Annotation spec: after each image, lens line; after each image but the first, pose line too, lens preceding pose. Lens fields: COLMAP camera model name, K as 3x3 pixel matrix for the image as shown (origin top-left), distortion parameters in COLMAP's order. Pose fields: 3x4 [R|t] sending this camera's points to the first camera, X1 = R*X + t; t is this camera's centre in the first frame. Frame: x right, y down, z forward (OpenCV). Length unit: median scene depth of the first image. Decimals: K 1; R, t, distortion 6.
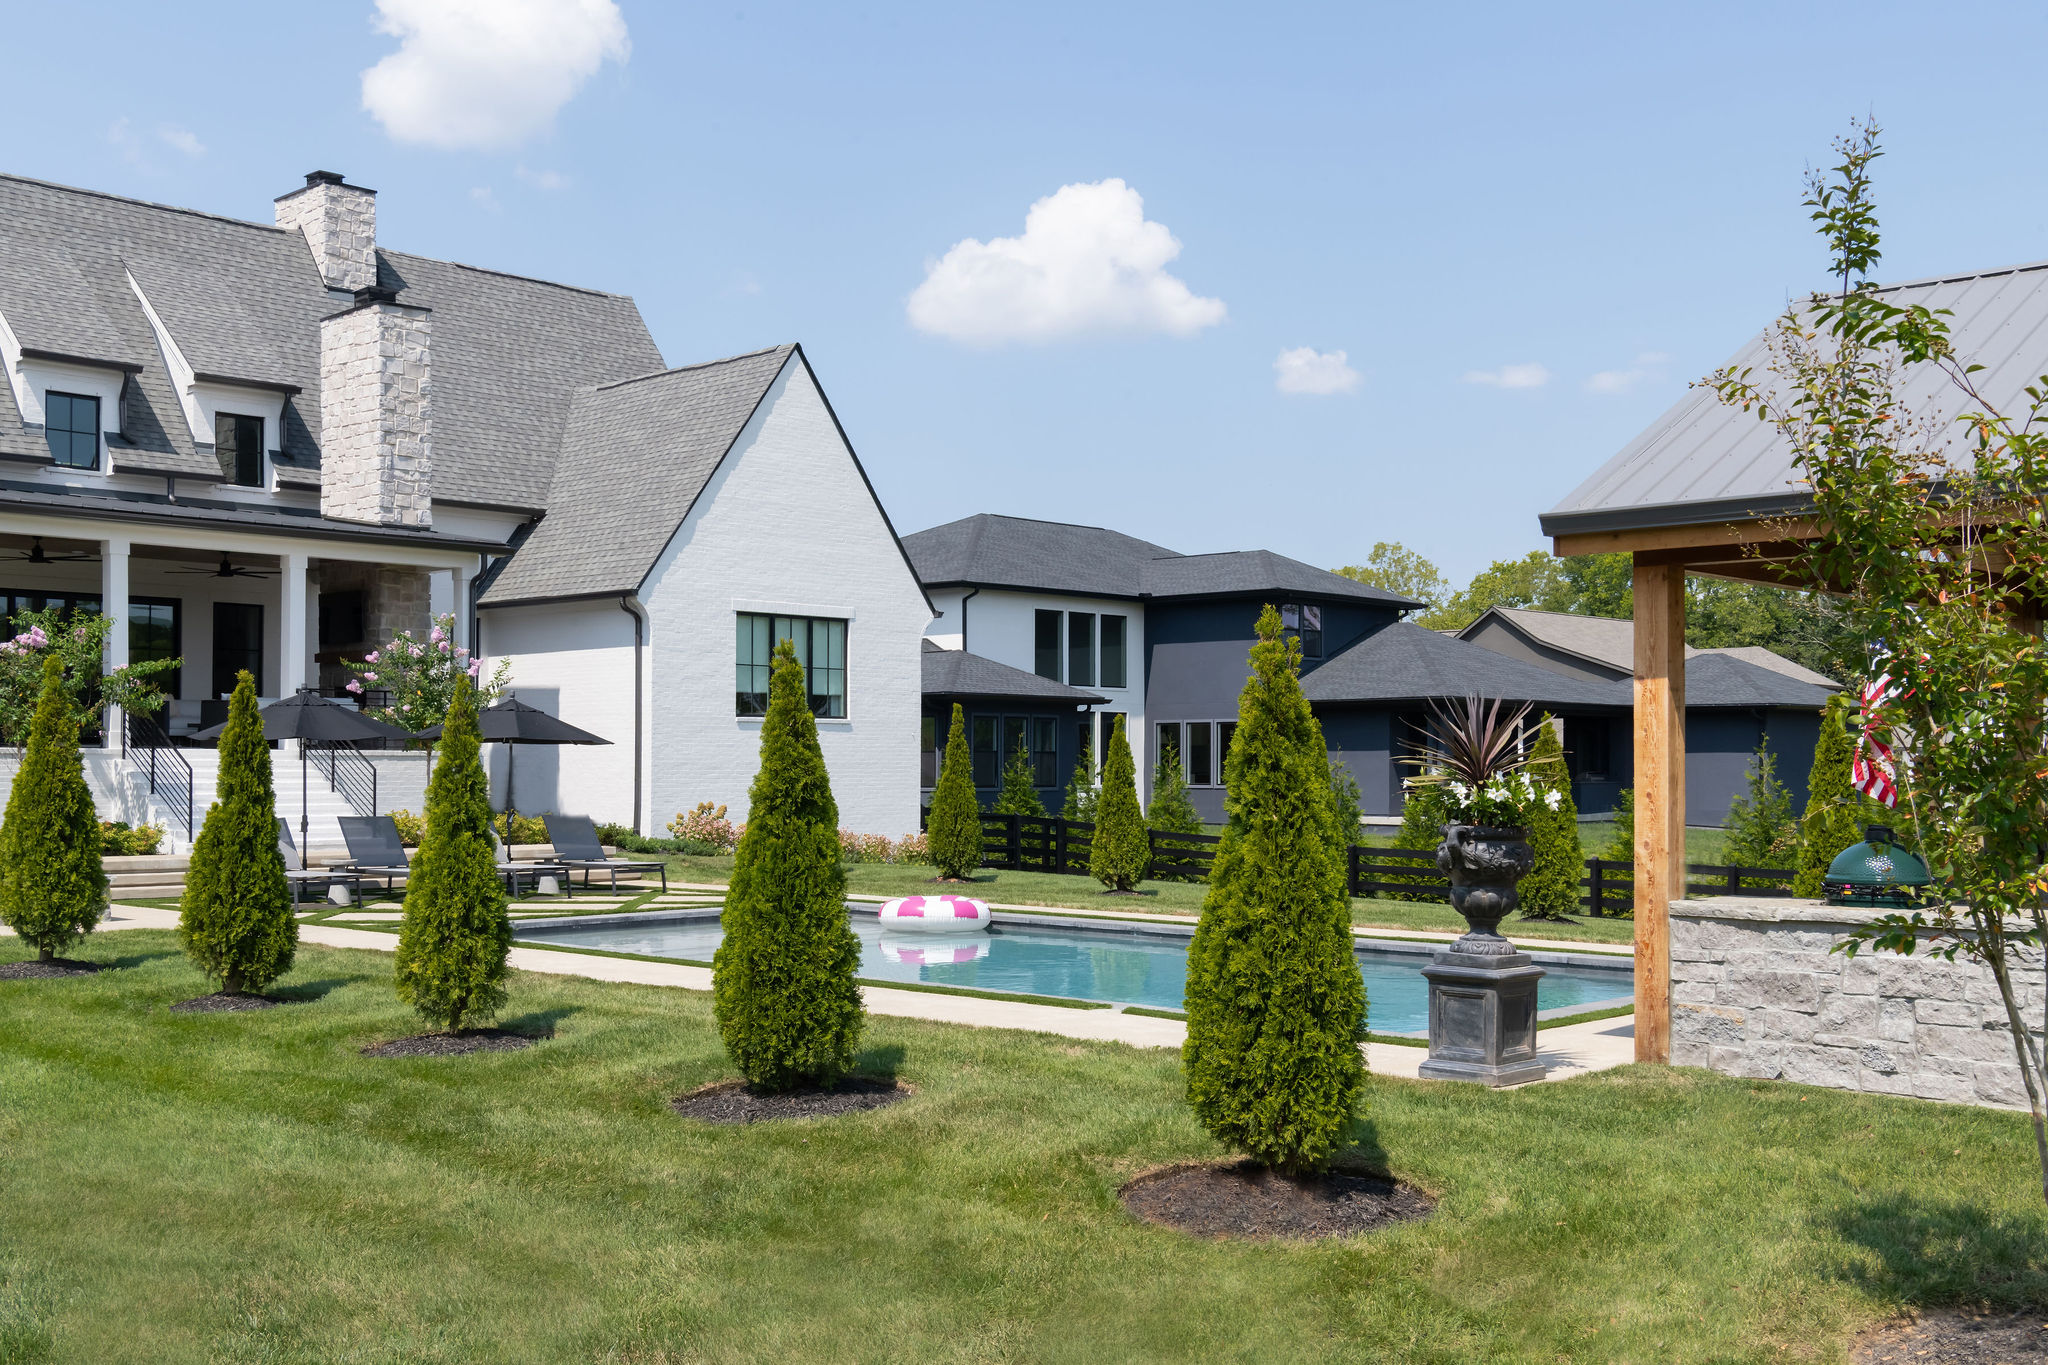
lens RADIAL K [[2077.3, 0, 1021.9], [0, 2077.3, 756.6], [0, 0, 1]] dist [-0.003245, -0.014848]
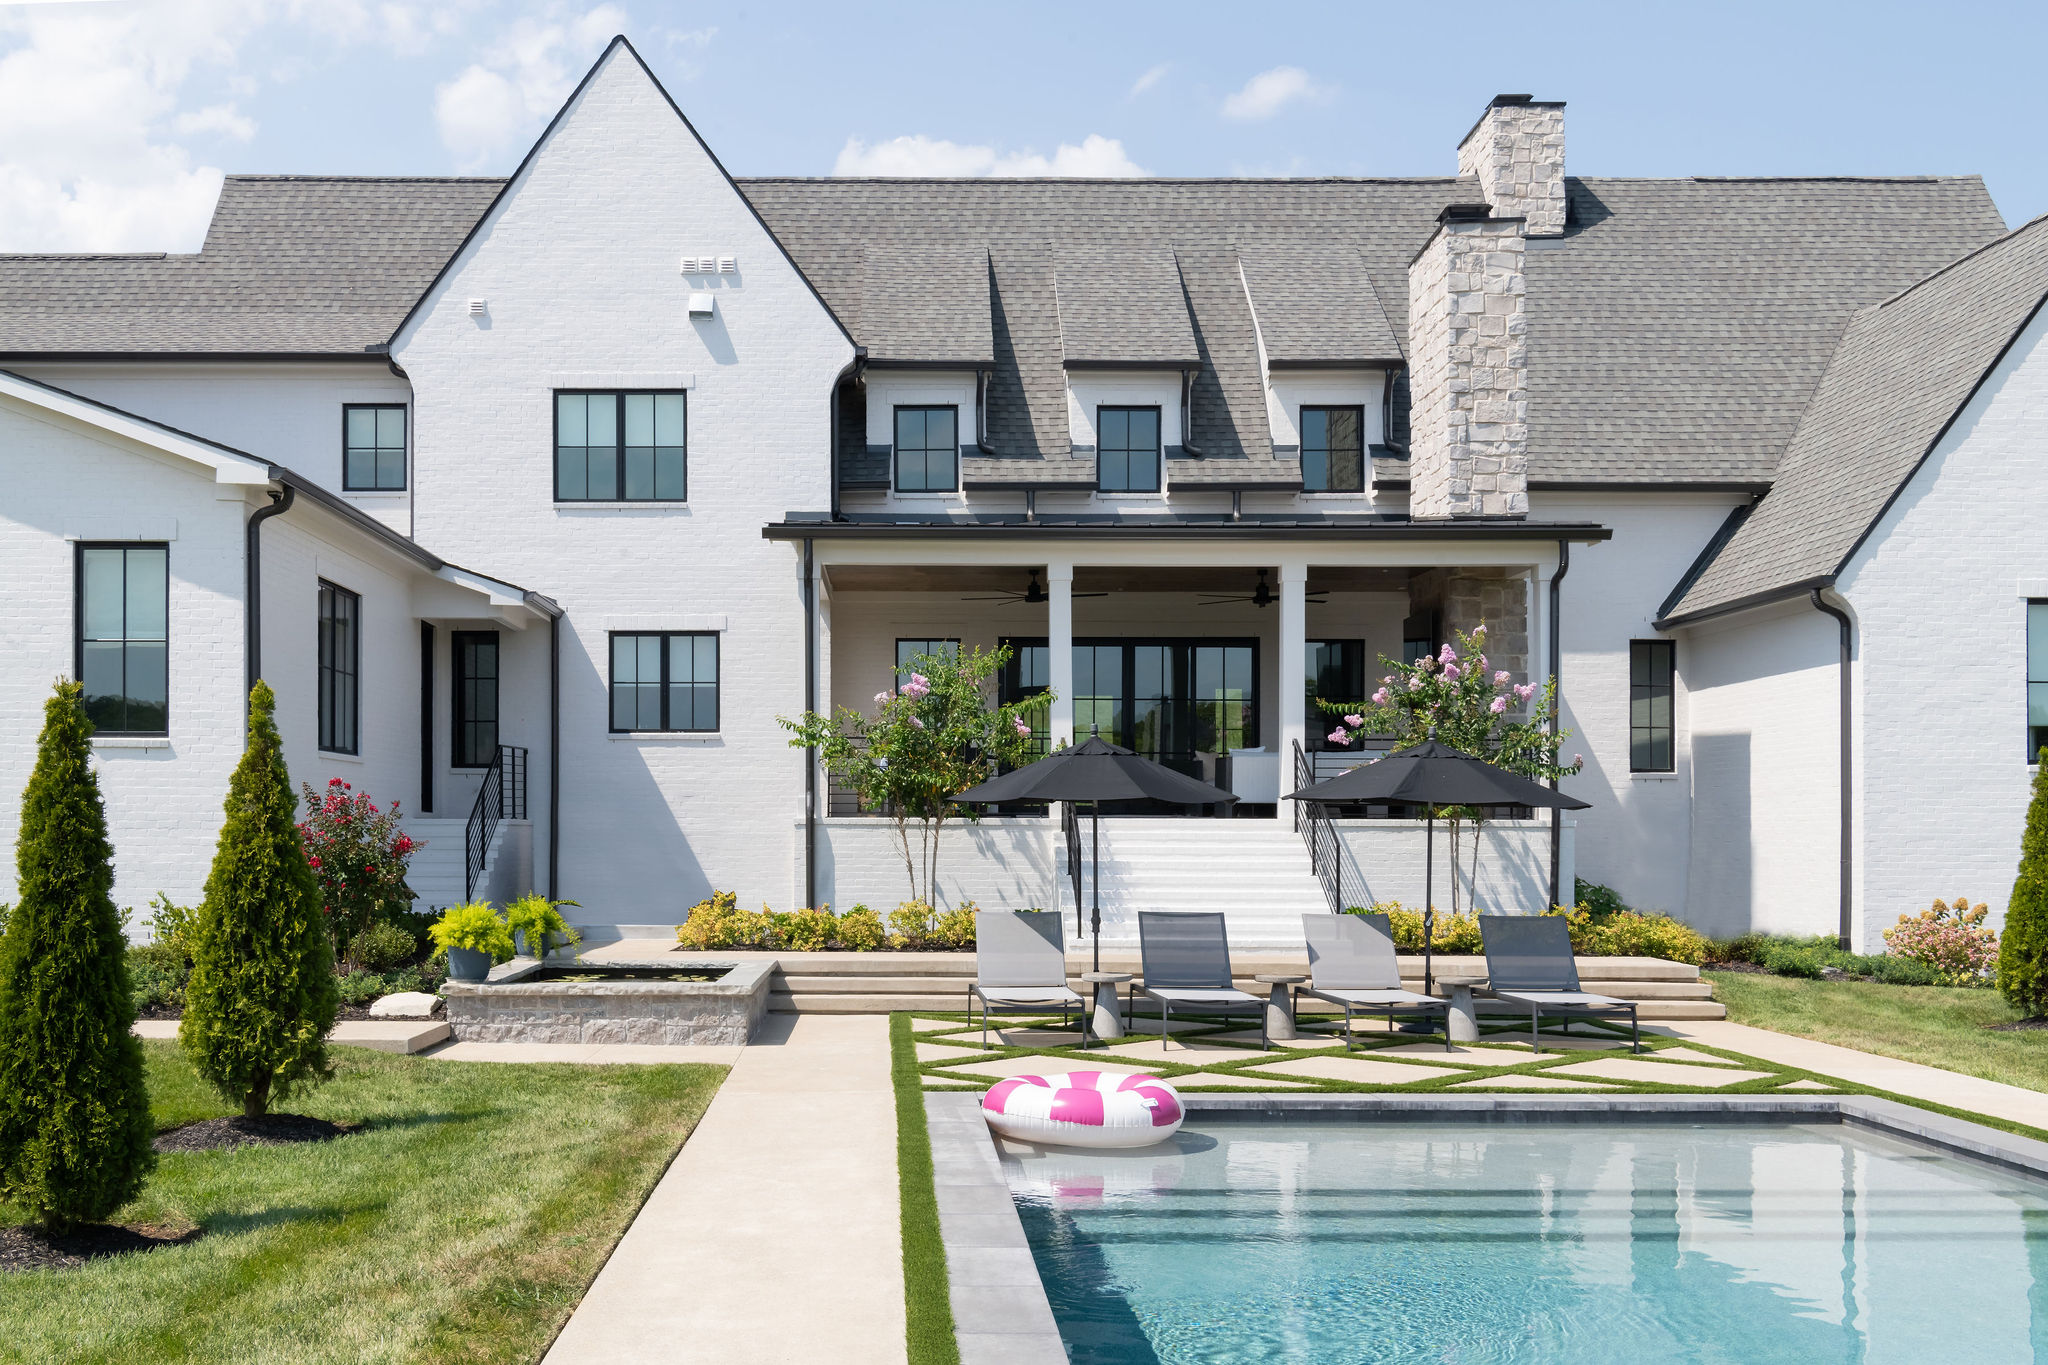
lens RADIAL K [[2041.6, 0, 885.5], [0, 2041.6, 799.3], [0, 0, 1]] dist [0.017430, -0.012166]
pose [[0.682562, -0.011844, -0.730732, 0.086445], [0.002042, 0.999896, -0.014299, -0.000338], [0.730825, 0.008268, 0.682515, 0.339433]]
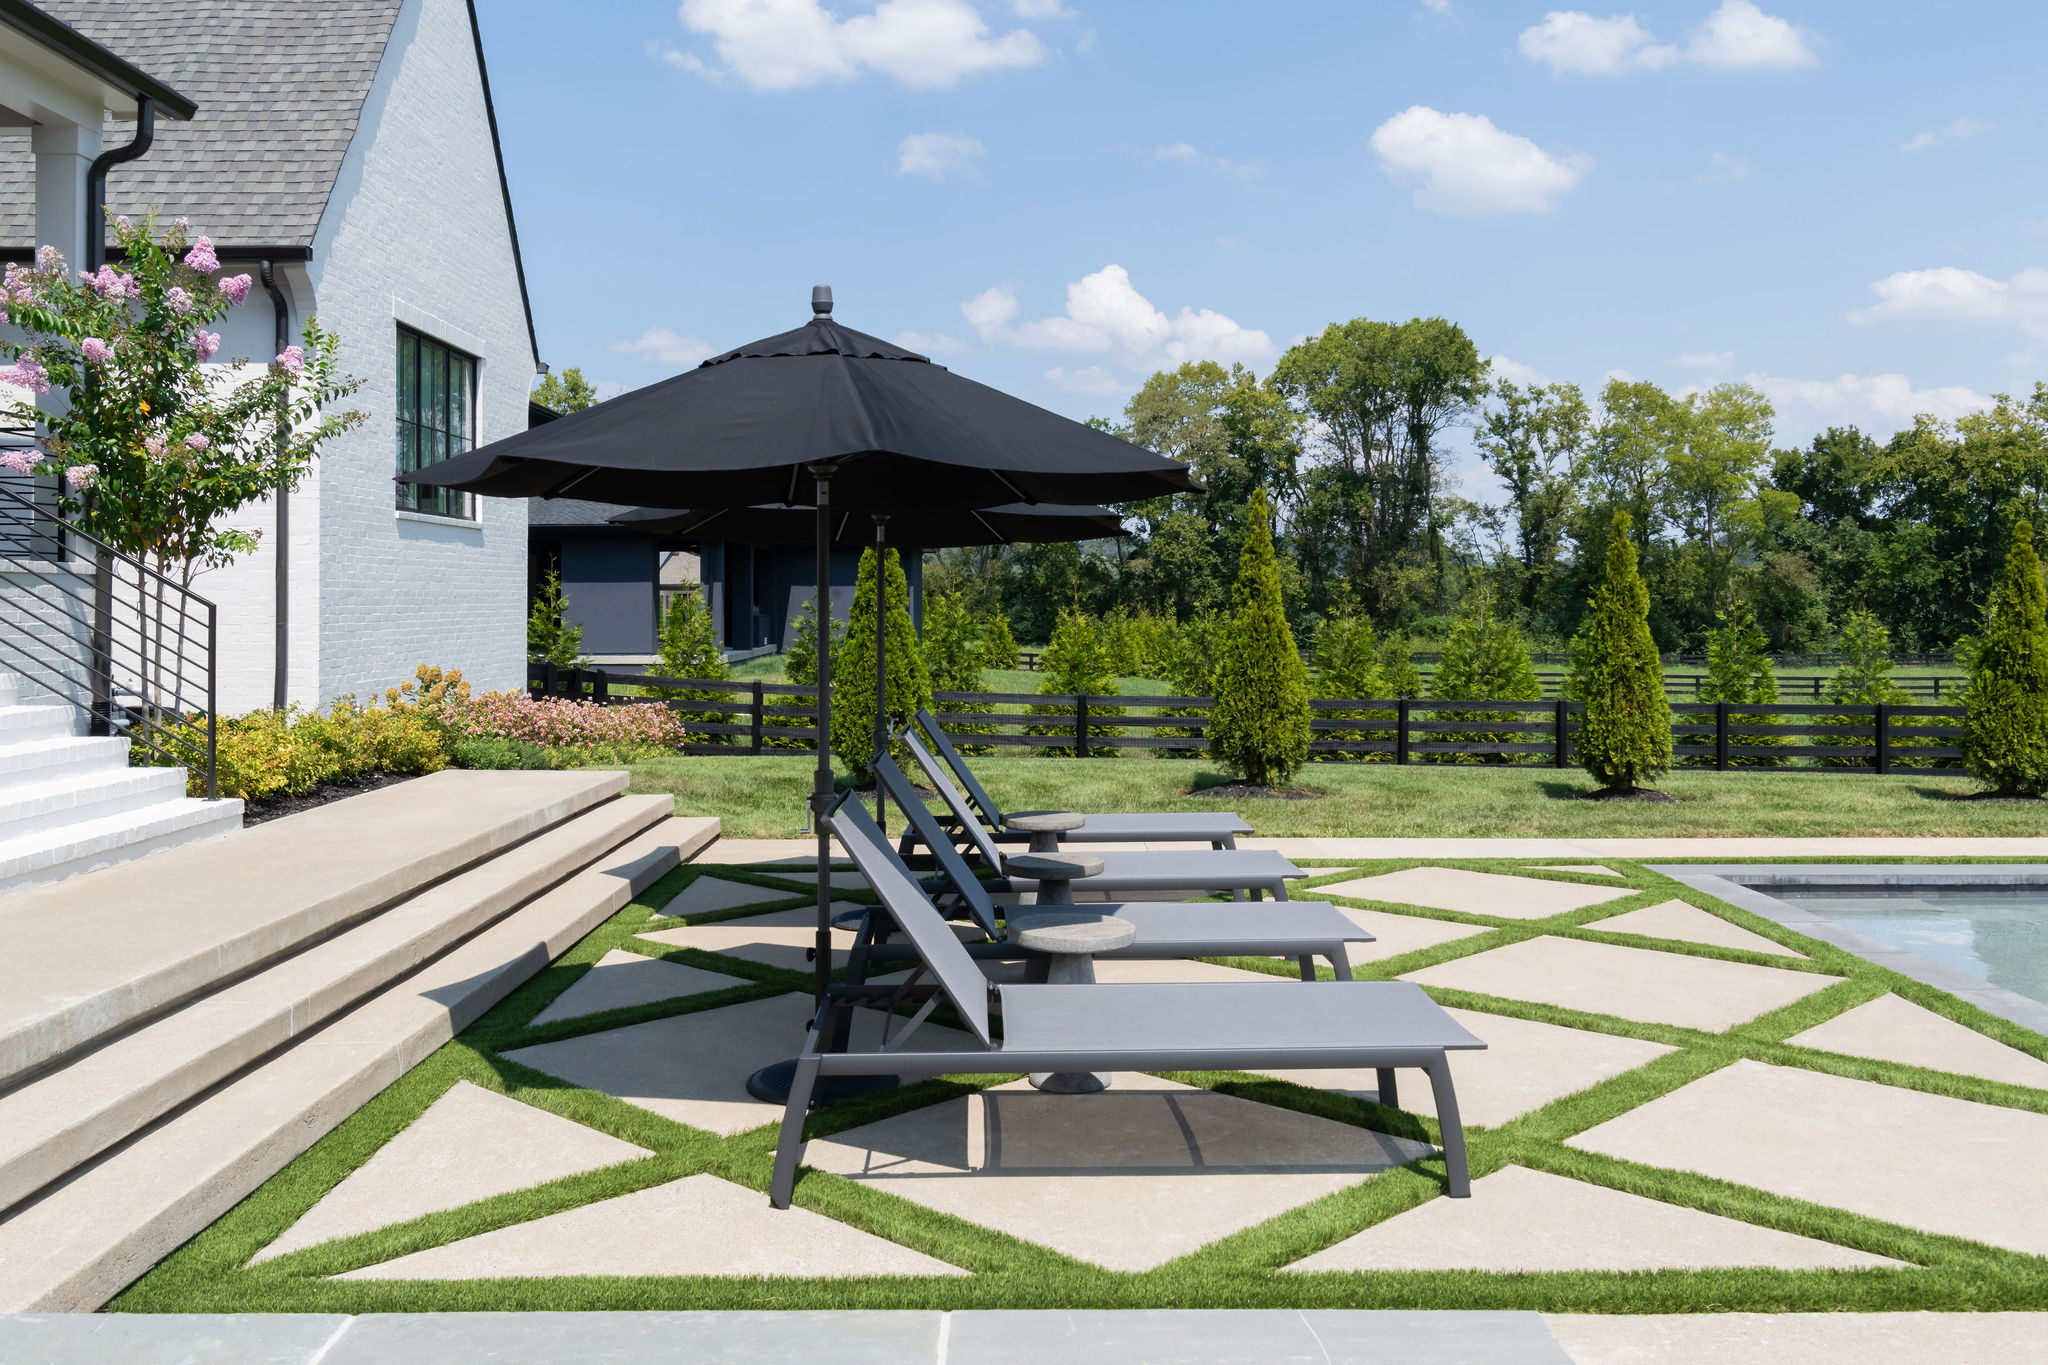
lens RADIAL K [[1677.7, 0, 1018.8], [0, 1677.7, 584.3], [0, 0, 1]] dist [-0.010599, -0.011233]
pose [[0.723892, 0.003712, 0.689903, -0.347142], [-0.000442, 0.999988, -0.004916, 0.002891], [-0.689913, 0.003254, 0.723885, 0.597937]]
